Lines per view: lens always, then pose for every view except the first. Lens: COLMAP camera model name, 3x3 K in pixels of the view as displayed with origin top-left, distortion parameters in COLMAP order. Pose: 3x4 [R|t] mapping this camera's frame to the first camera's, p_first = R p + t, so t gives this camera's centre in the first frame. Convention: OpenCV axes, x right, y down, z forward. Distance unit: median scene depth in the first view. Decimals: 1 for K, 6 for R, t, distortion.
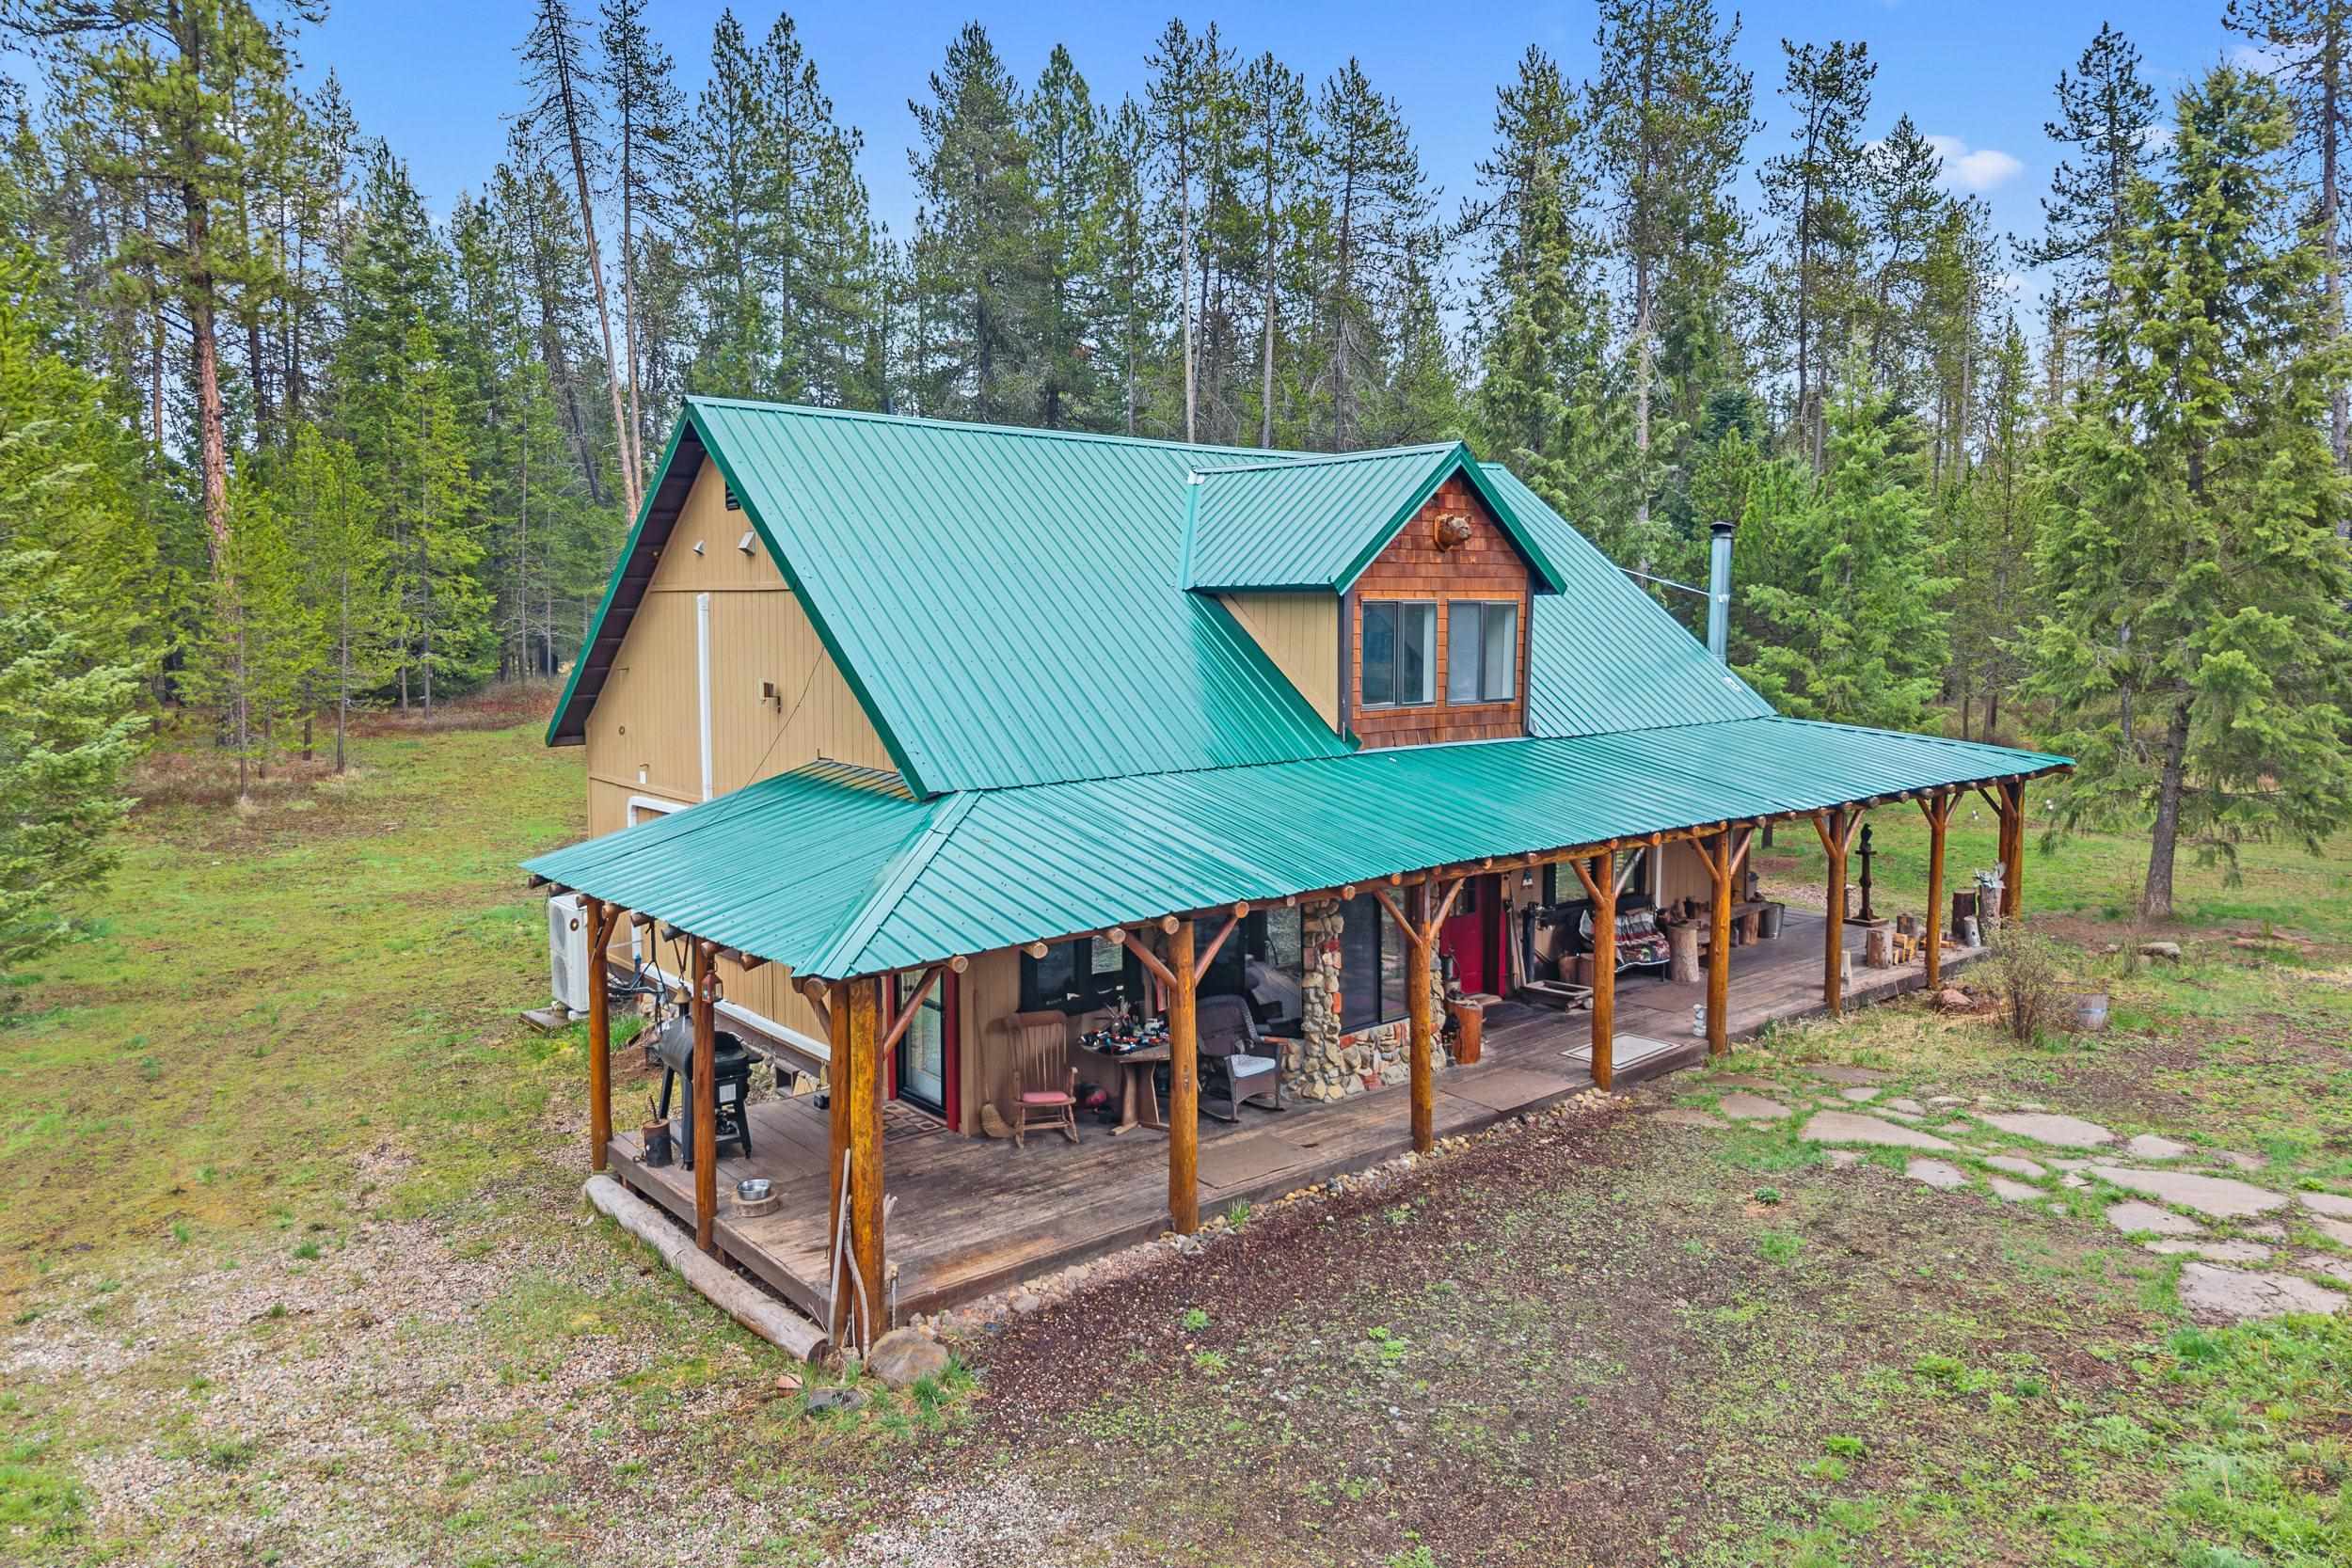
lens RADIAL K [[1589.4, 0, 1180.9], [0, 1589.4, 717.7], [0, 0, 1]] dist [0.006237, -0.004354]
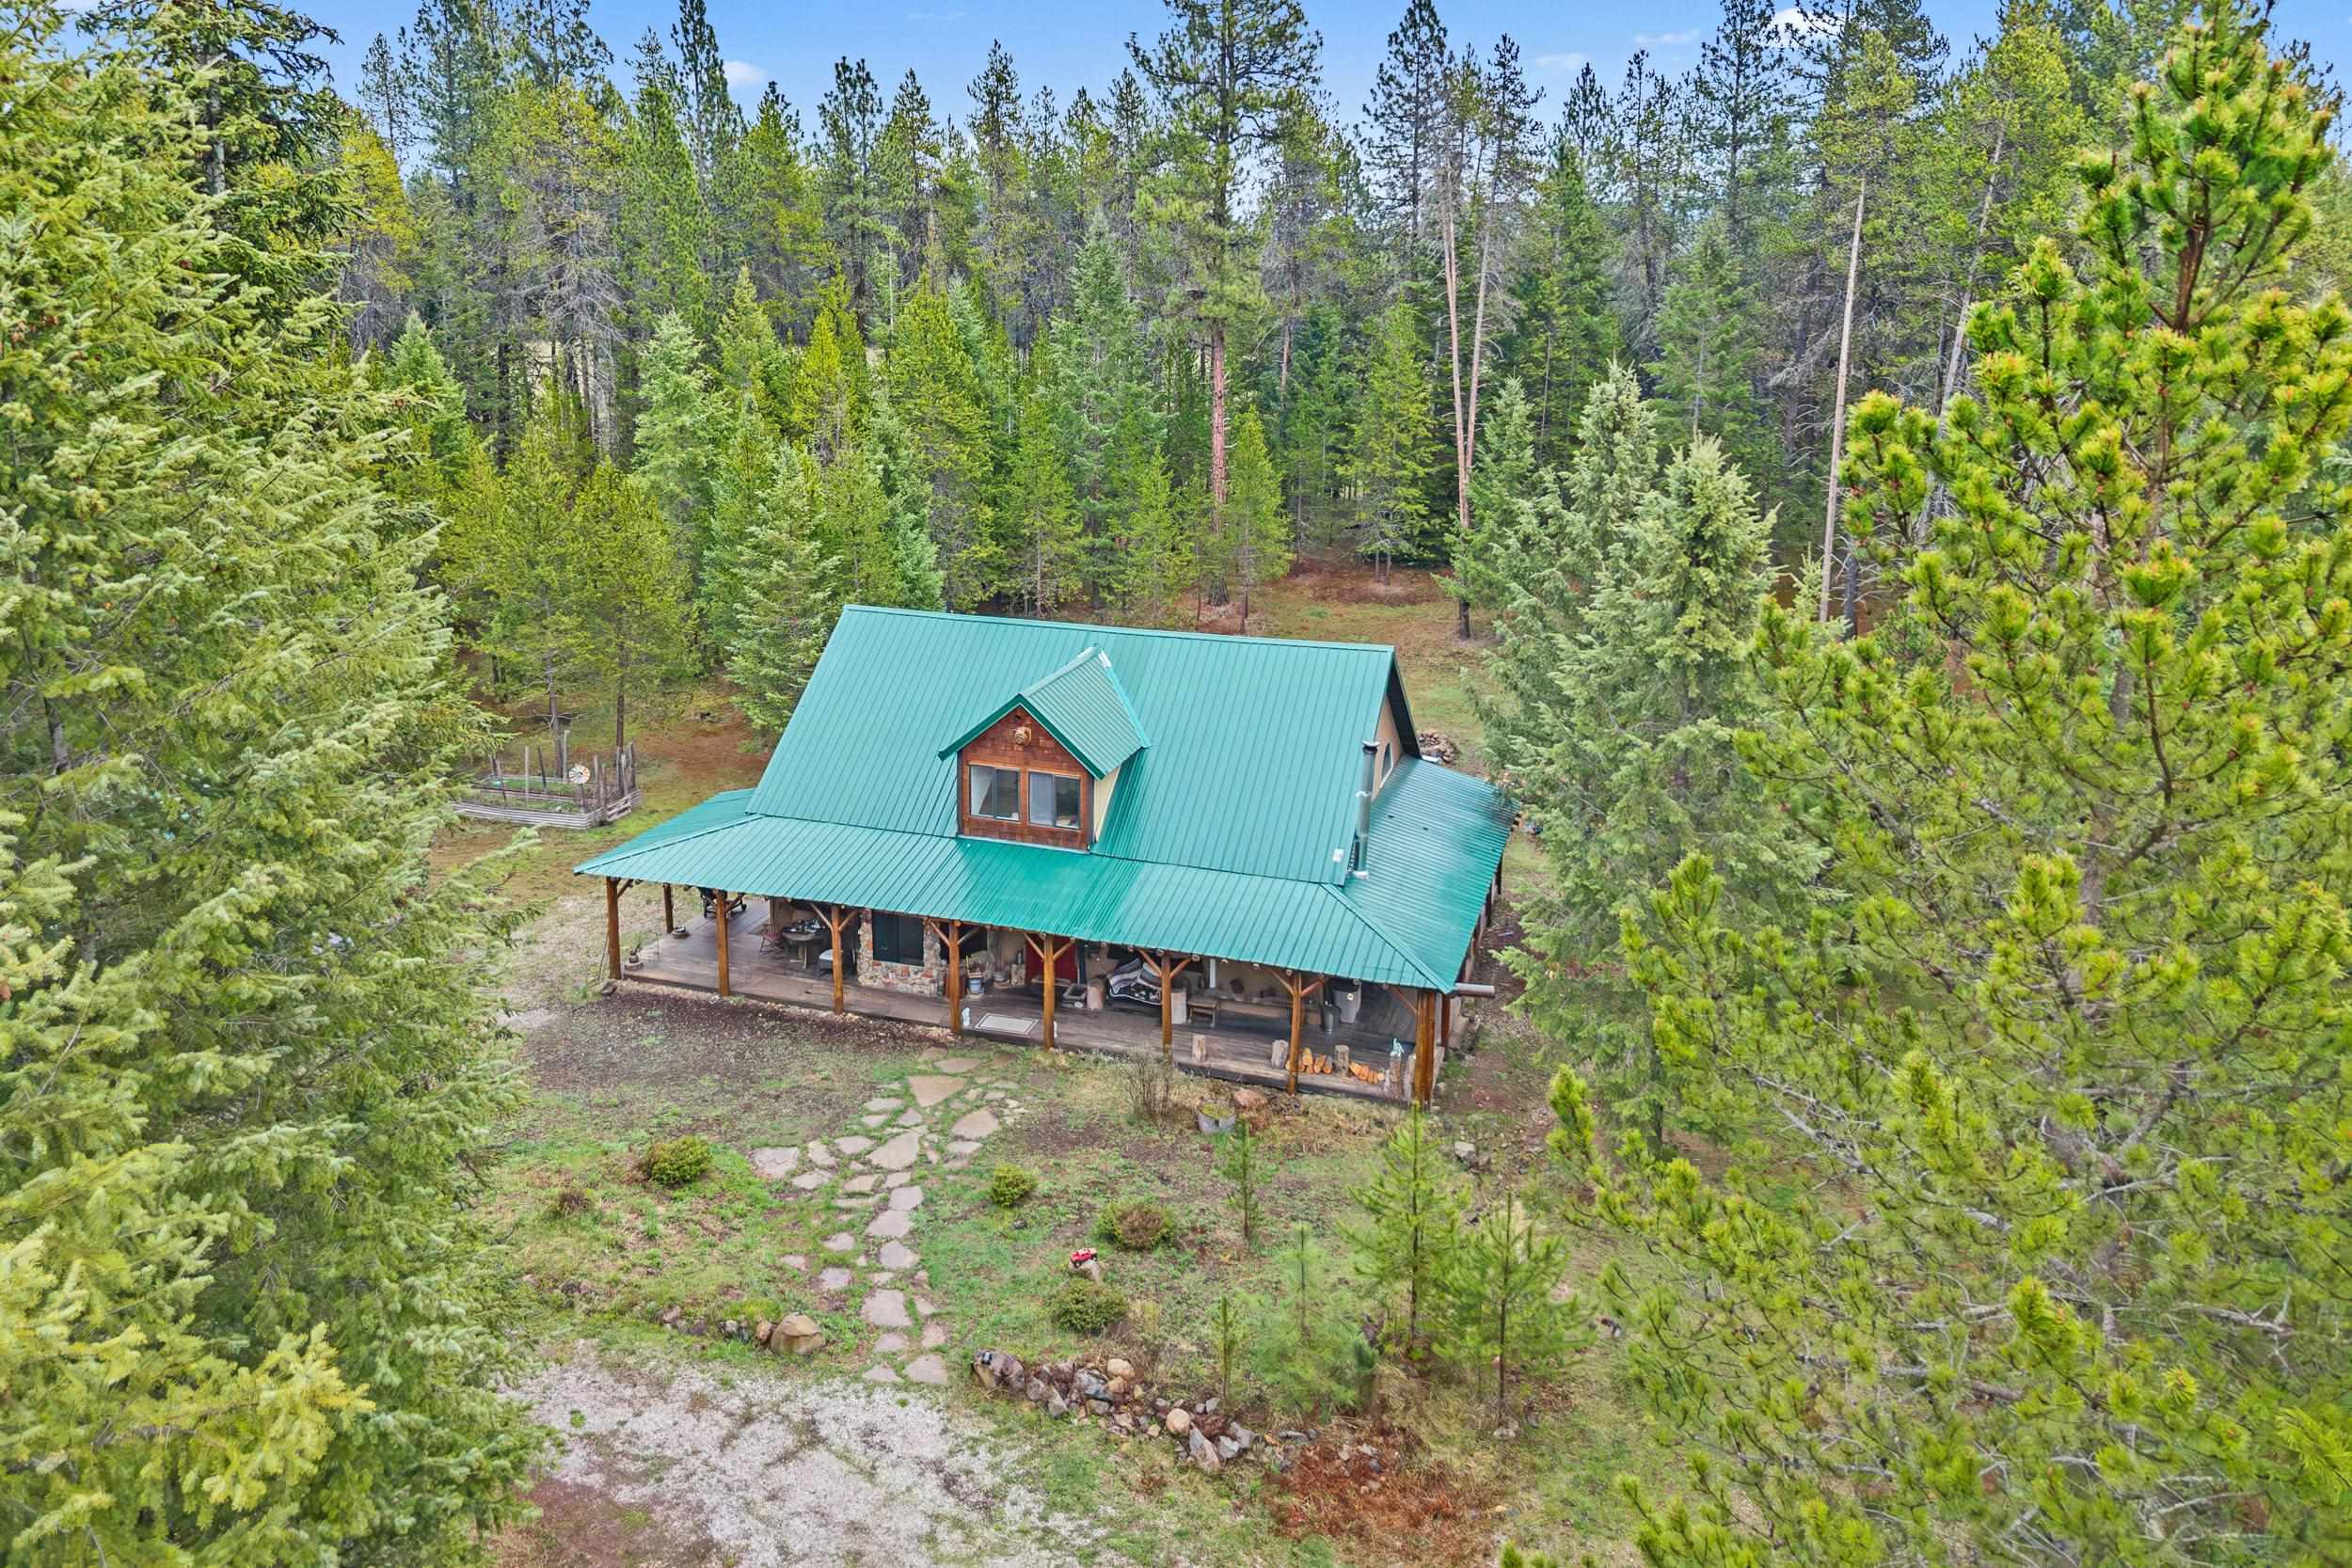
lens RADIAL K [[1738.9, 0, 1108.5], [0, 1738.9, 565.9], [0, 0, 1]] dist [0.010068, 0.000090]
pose [[0.517299, 0.160713, -0.840579, 2.223543], [-0.068225, 0.986827, 0.146689, -0.724331], [0.853081, -0.018534, 0.521449, 0.008039]]
